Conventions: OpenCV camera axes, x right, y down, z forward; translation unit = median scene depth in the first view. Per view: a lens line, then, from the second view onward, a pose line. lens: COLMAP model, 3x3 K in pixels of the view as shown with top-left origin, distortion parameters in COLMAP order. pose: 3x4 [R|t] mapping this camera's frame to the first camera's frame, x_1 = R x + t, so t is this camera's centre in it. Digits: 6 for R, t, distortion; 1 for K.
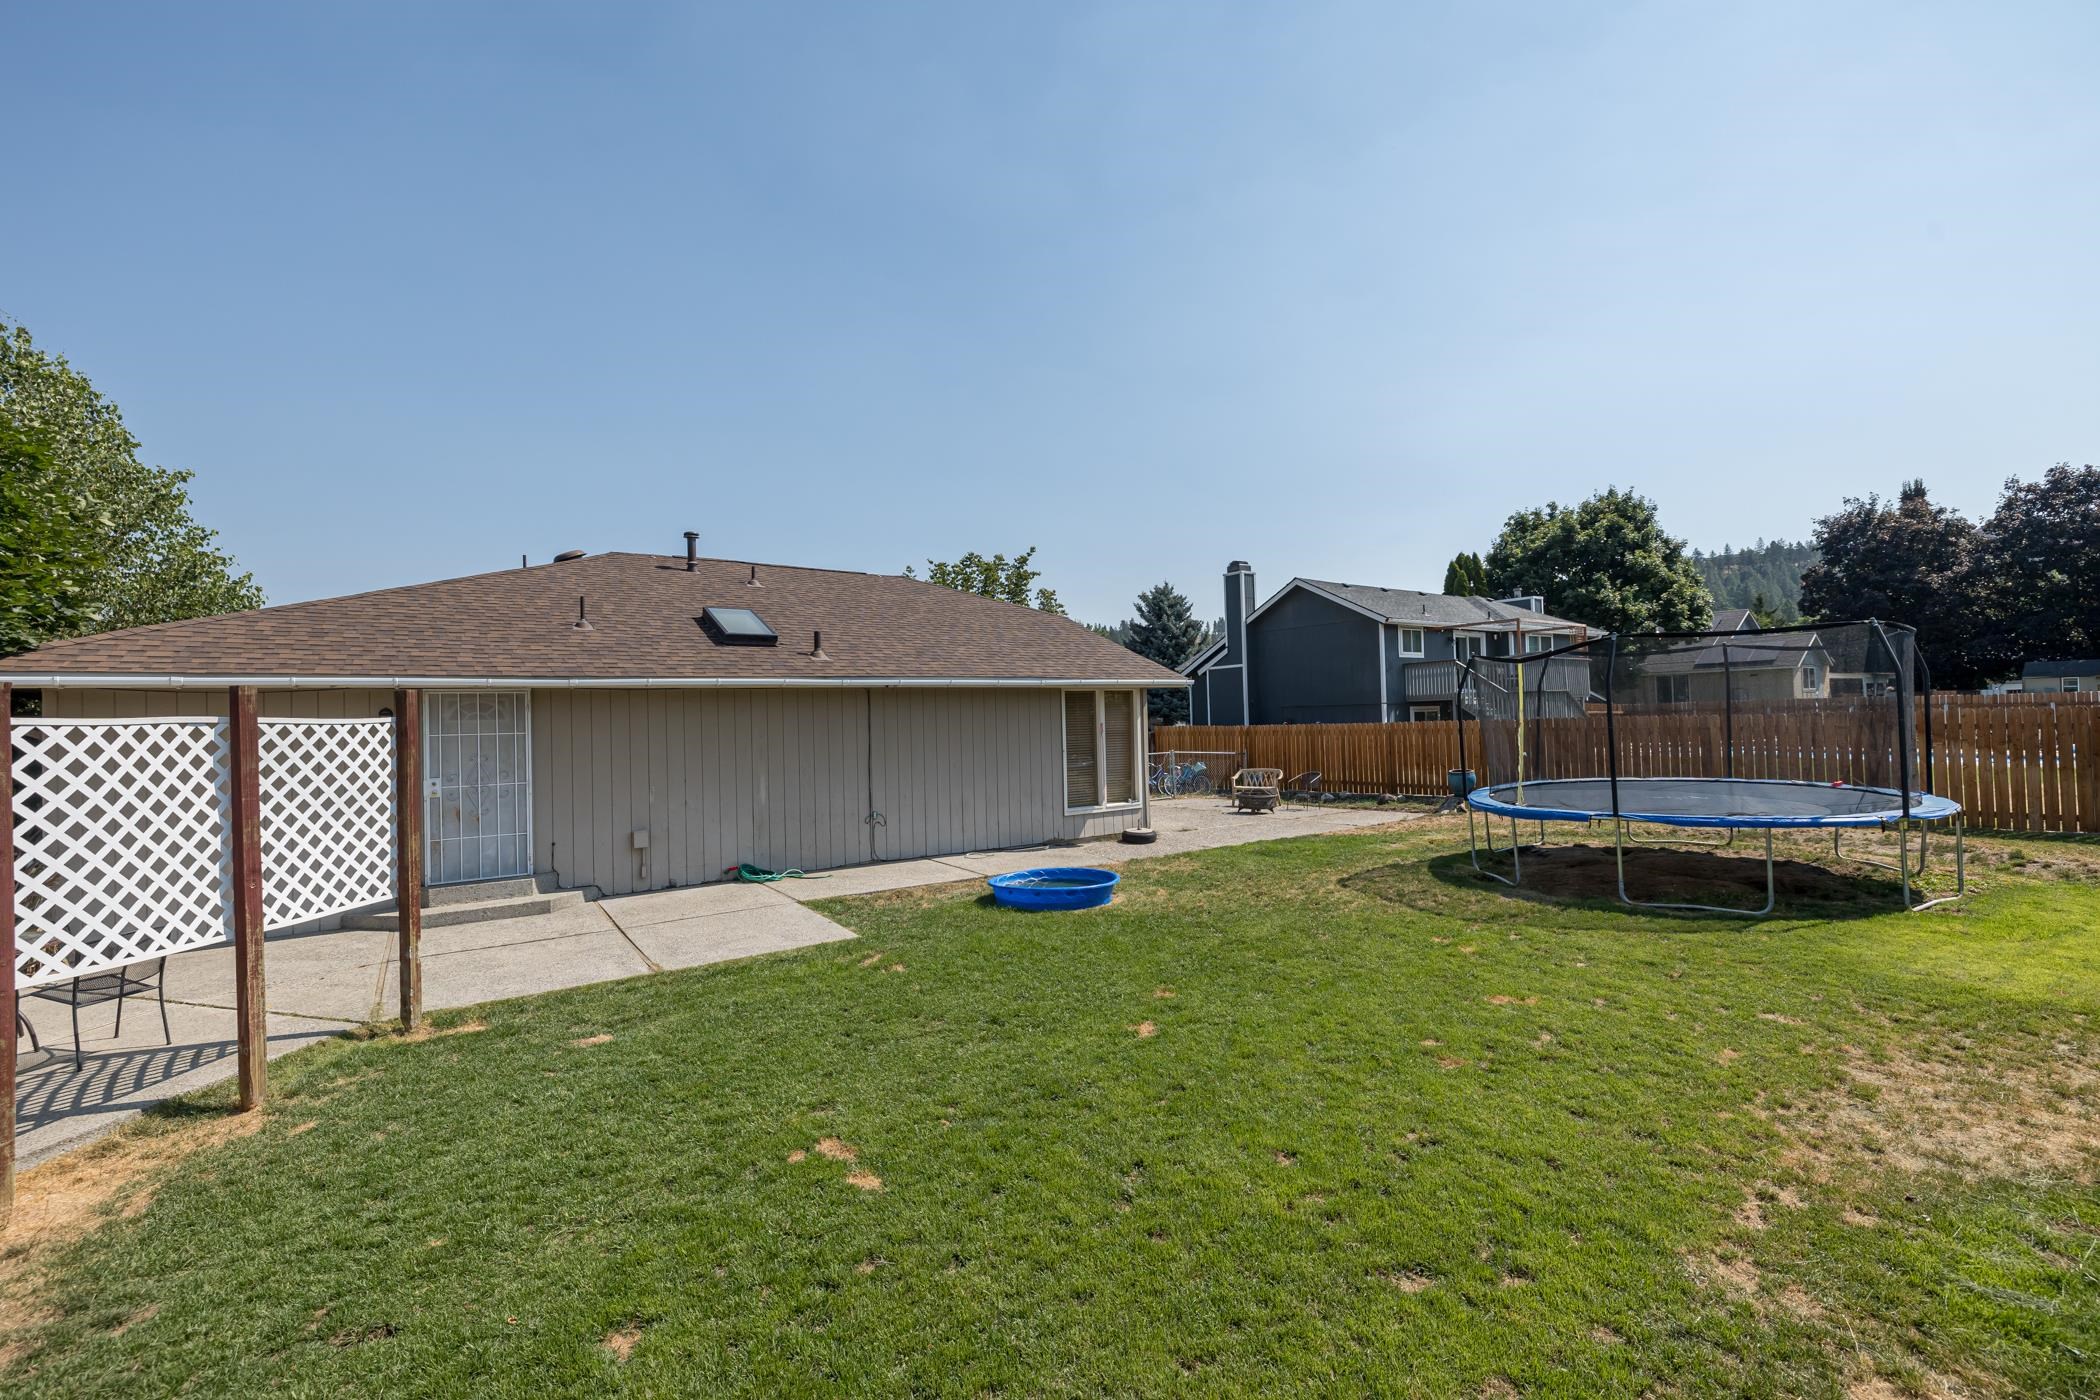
lens RADIAL K [[880.4, 0, 1045.9], [0, 880.4, 694.3], [0, 0, 1]] dist [0.000768, -0.000451]
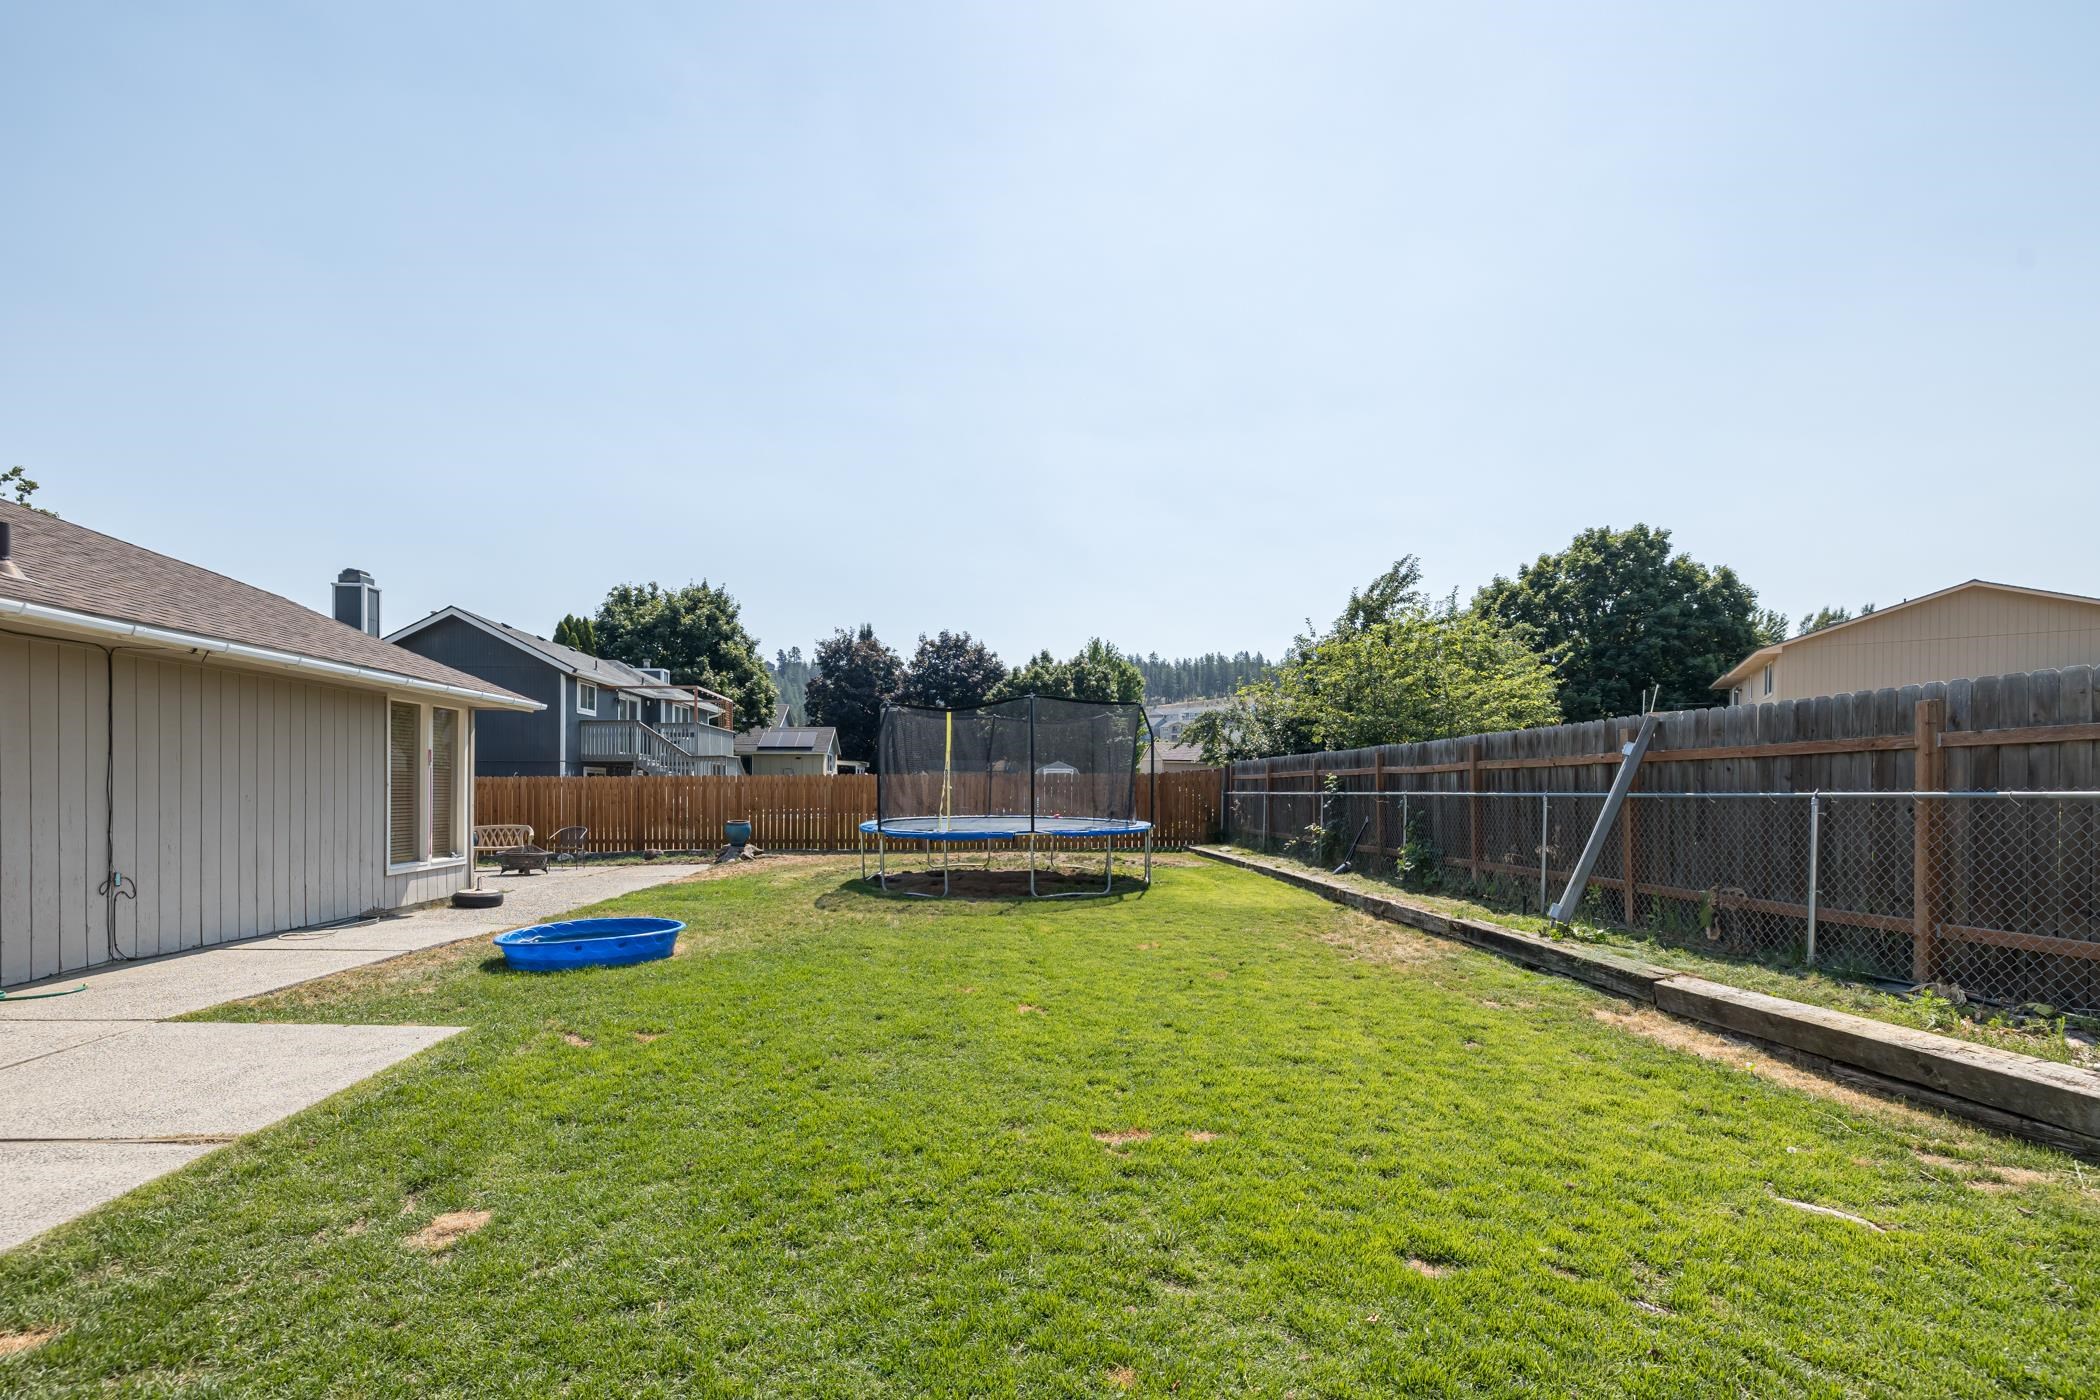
lens RADIAL K [[896.3, 0, 1047.0], [0, 896.3, 780.0], [0, 0, 1]] dist [-0.001202, -0.000155]
pose [[0.536551, 0.031427, 0.843283, -0.125677], [-0.039297, 0.999153, -0.012233, 0.020497], [-0.842953, -0.026575, 0.537331, 0.070564]]
